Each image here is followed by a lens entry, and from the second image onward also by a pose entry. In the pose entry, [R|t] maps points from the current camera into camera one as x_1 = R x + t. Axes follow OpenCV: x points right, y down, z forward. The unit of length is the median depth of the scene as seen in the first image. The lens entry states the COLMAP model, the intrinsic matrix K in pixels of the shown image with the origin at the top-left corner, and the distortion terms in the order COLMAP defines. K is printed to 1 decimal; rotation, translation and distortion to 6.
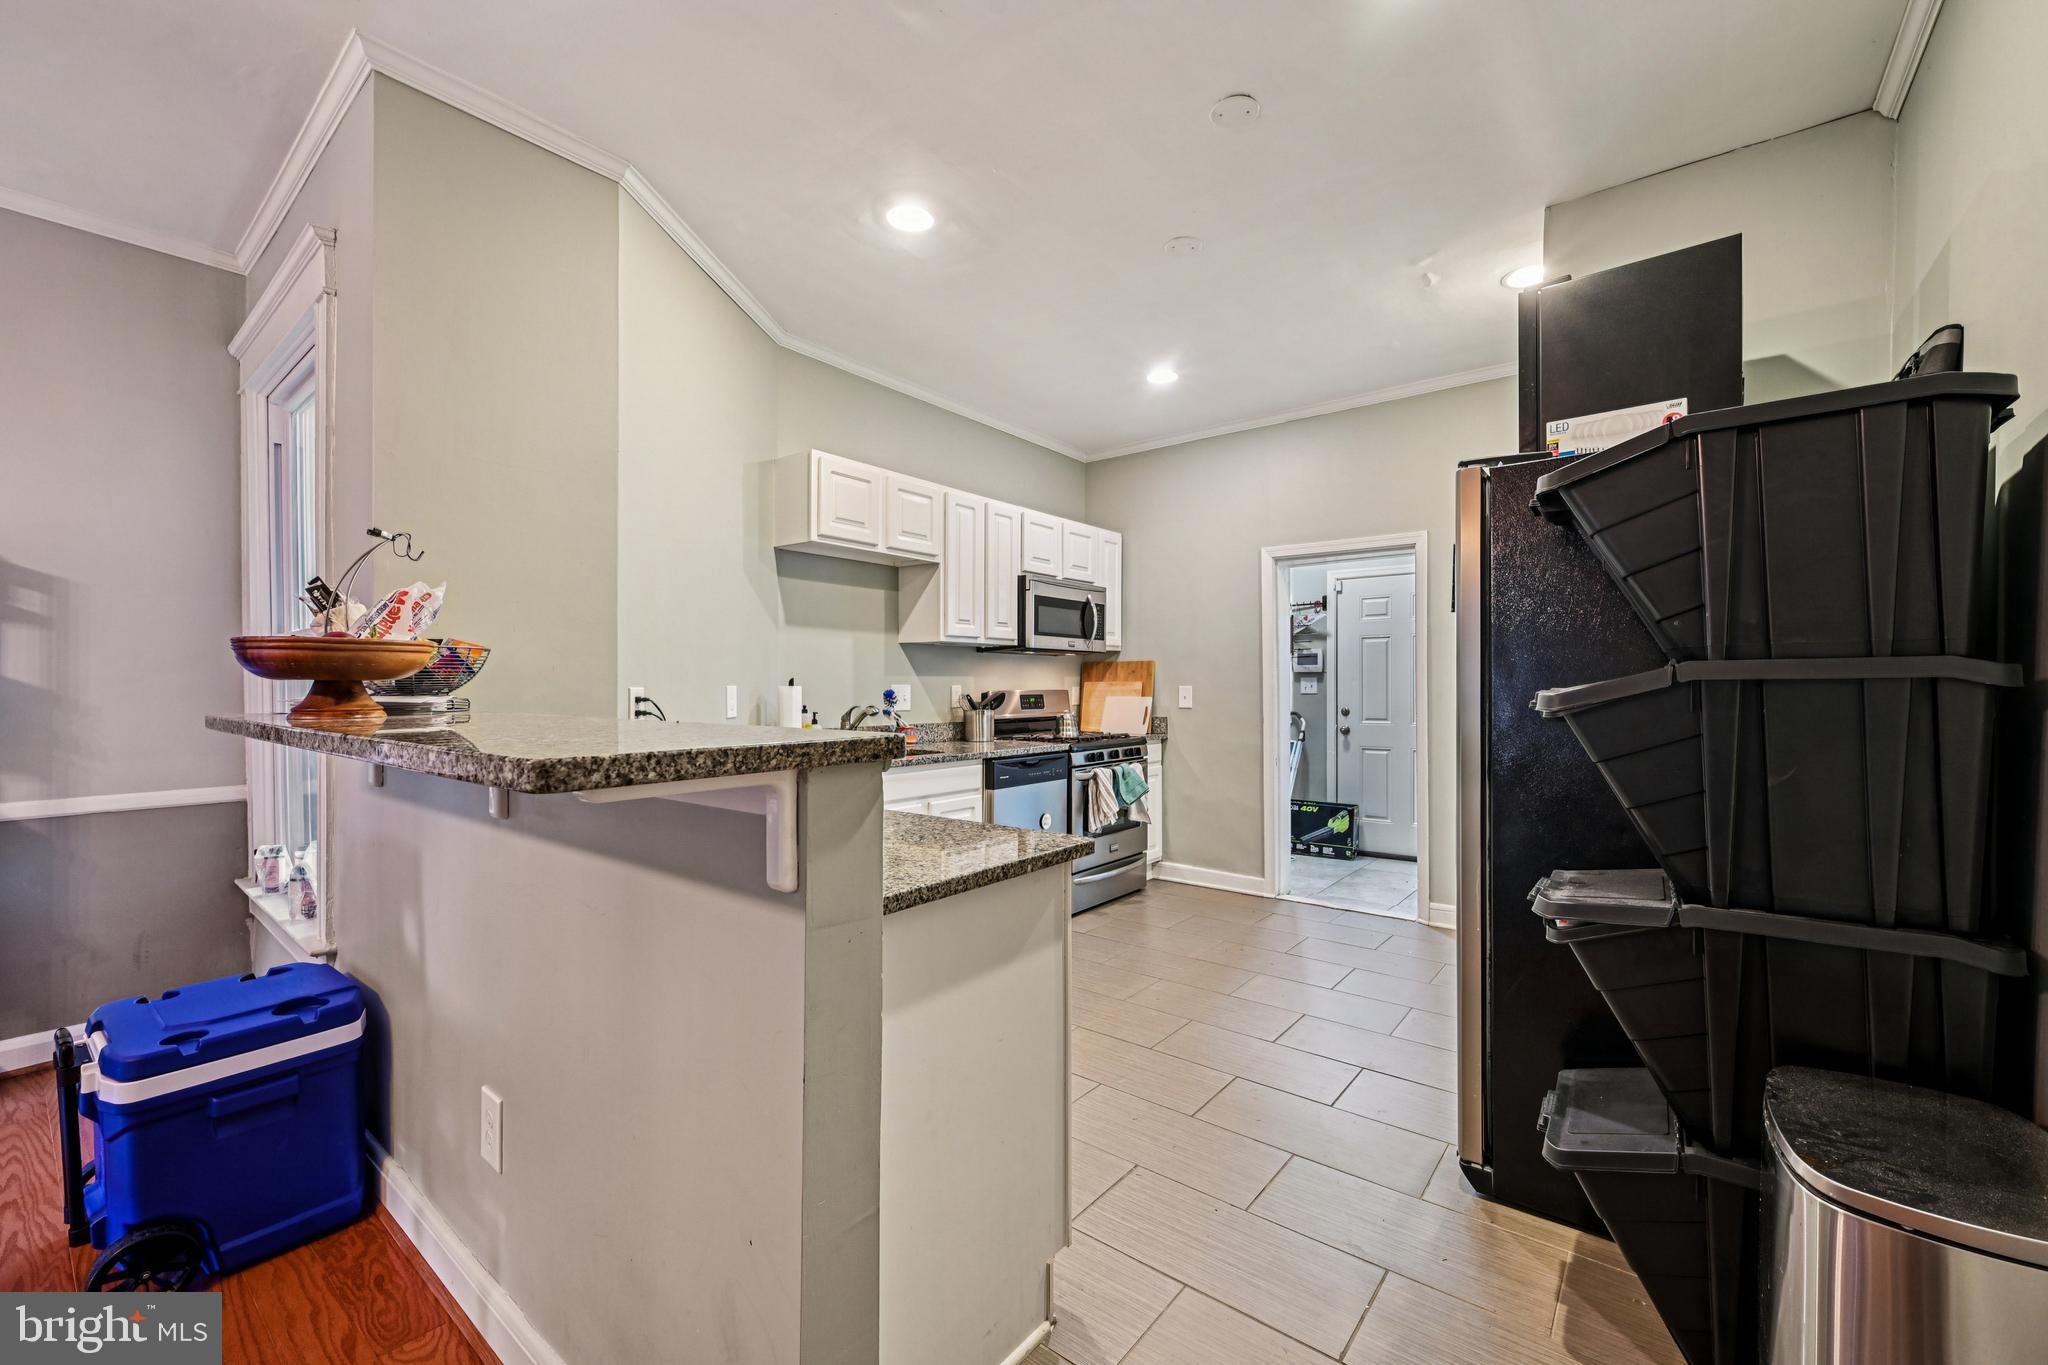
lens RADIAL K [[820.0, 0, 1032.8], [0, 820.0, 691.4], [0, 0, 1]] dist [-0.000369, 0.000054]
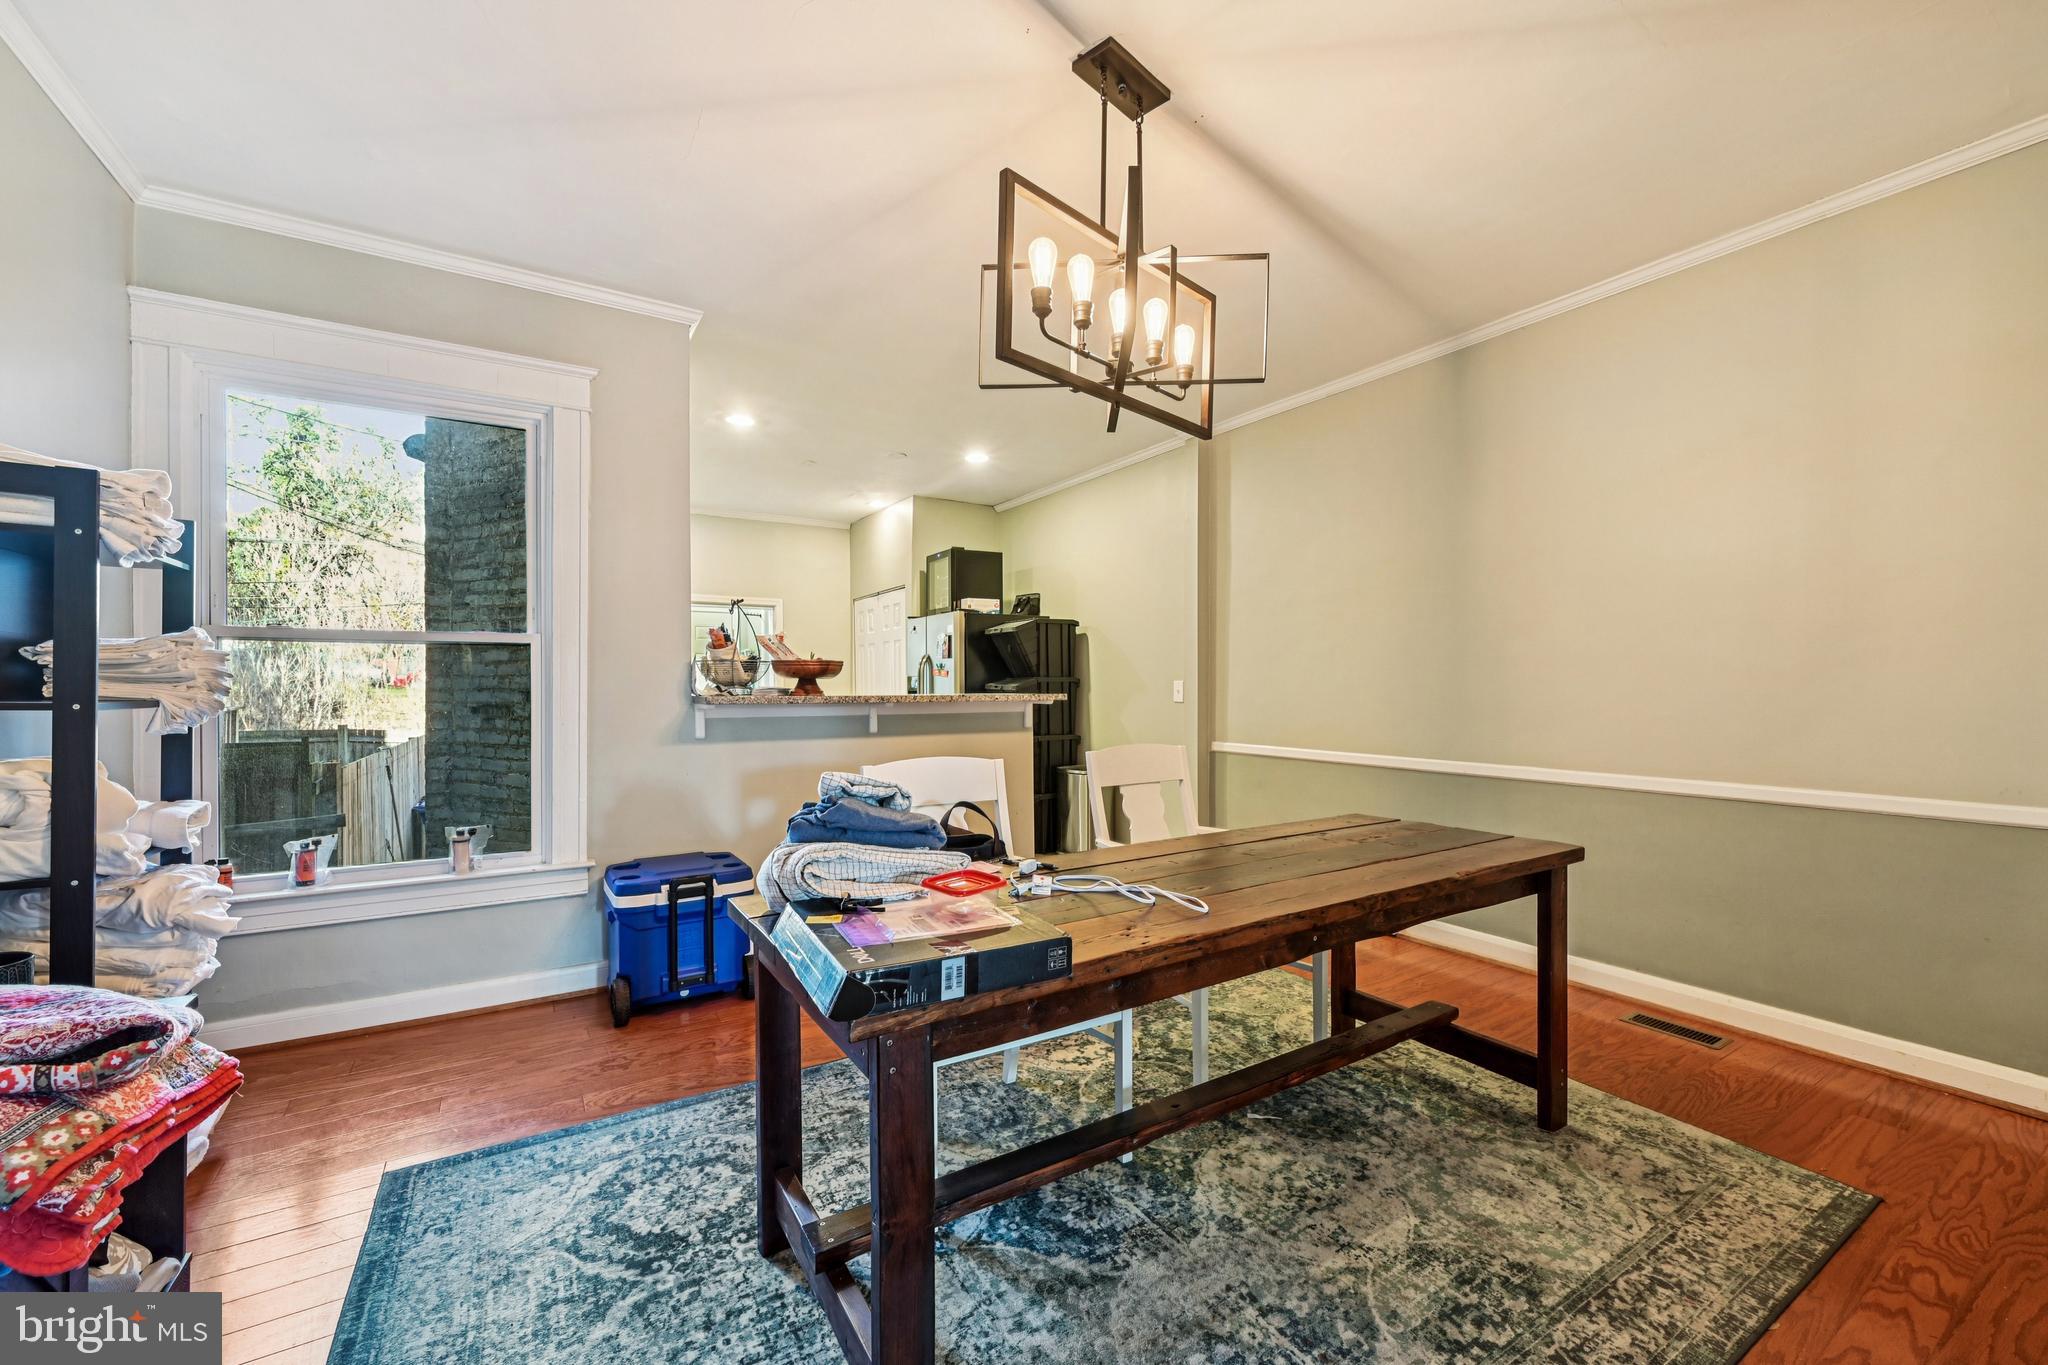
lens RADIAL K [[820.0, 0, 1032.8], [0, 820.0, 691.4], [0, 0, 1]] dist [-0.000369, 0.000054]
pose [[0.332887, -0.006577, 0.942944, -1.104399], [0.011578, 0.999929, 0.002887, 0.008251], [-0.942896, 0.009956, 0.332940, -0.127438]]
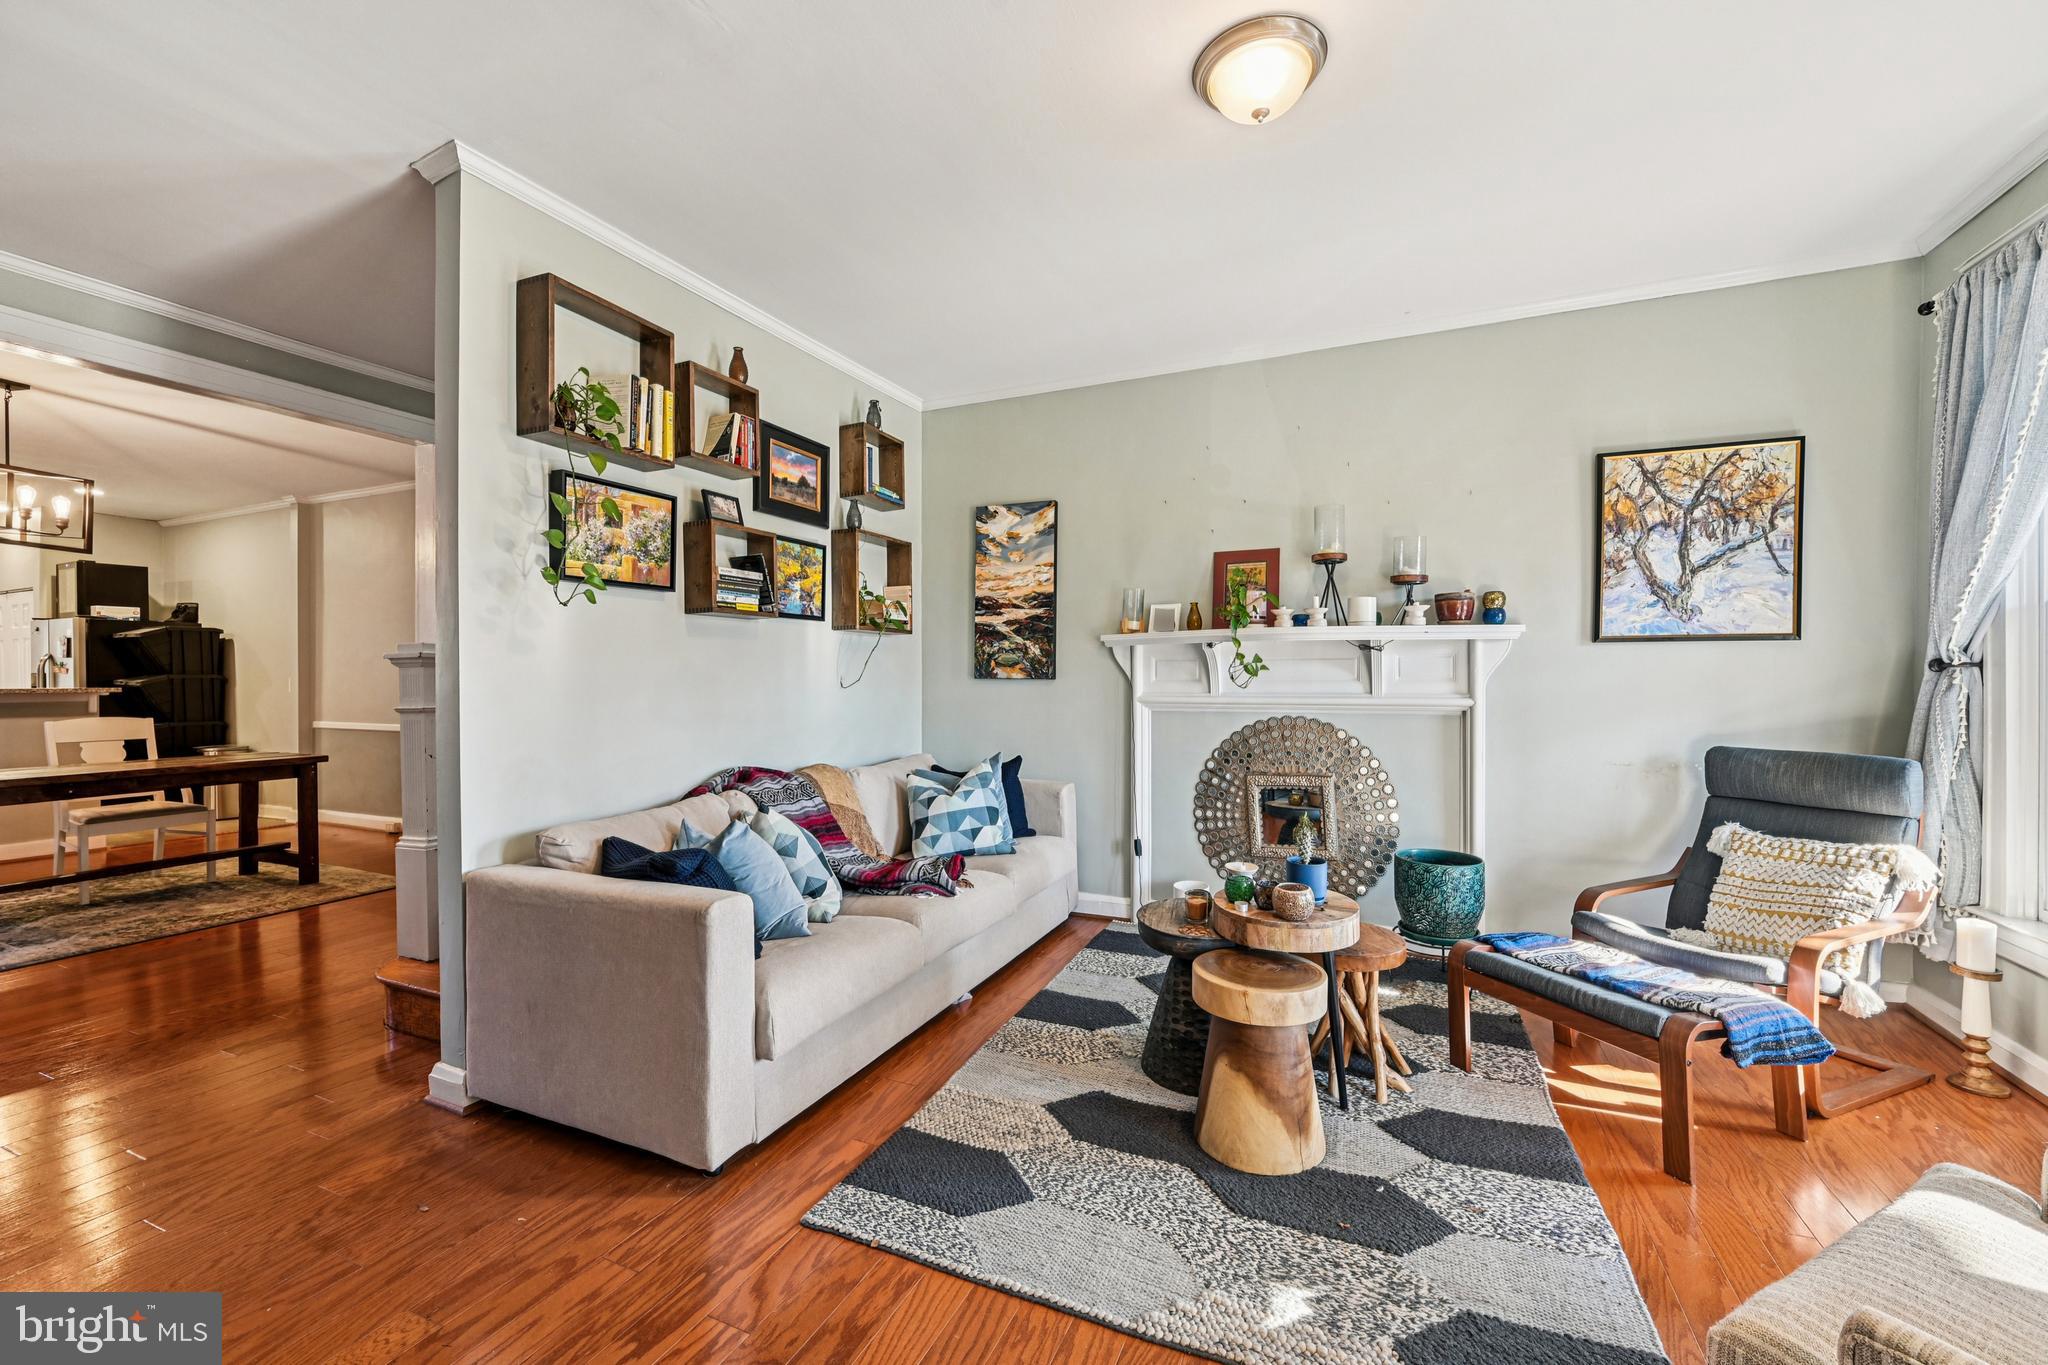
lens RADIAL K [[821.1, 0, 1029.4], [0, 821.1, 685.6], [0, 0, 1]] dist [-0.002918, 0.000295]
pose [[-0.246849, -0.006888, 0.969030, -1.924056], [0.011749, 0.999880, 0.010100, 0.015240], [-0.968983, 0.013878, -0.246738, -1.031887]]
